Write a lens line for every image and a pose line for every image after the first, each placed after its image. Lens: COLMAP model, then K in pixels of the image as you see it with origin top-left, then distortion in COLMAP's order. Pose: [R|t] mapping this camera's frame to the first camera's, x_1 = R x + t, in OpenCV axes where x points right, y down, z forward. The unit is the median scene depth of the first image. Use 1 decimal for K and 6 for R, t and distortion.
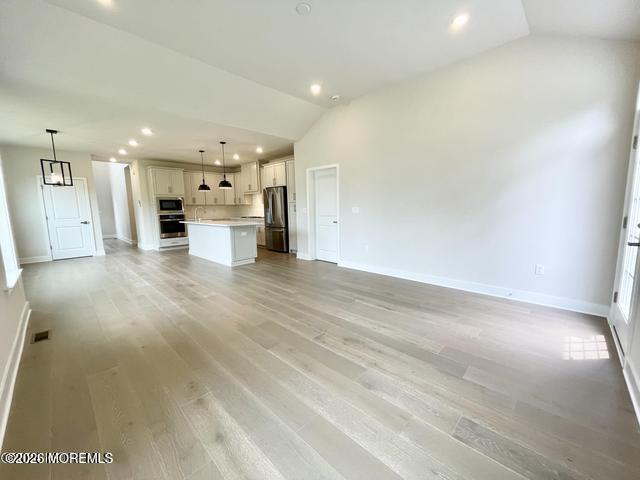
lens RADIAL K [[257.9, 0, 320.0], [0, 257.9, 239.9], [0, 0, 1]] dist [-0.002395, 0.000419]
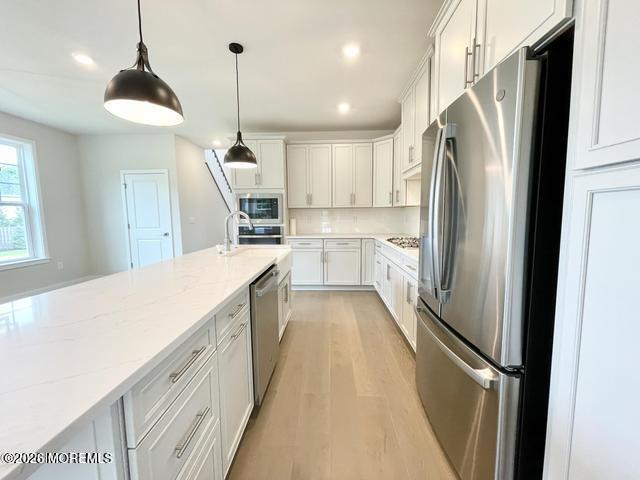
lens RADIAL K [[257.9, 0, 321.5], [0, 257.9, 240.3], [0, 0, 1]] dist [-0.002395, 0.000419]
pose [[0.671170, 0.081894, -0.736766, -0.101282], [-0.095315, 0.995163, 0.023786, -0.097988], [0.735150, 0.054260, 0.675729, 0.763742]]
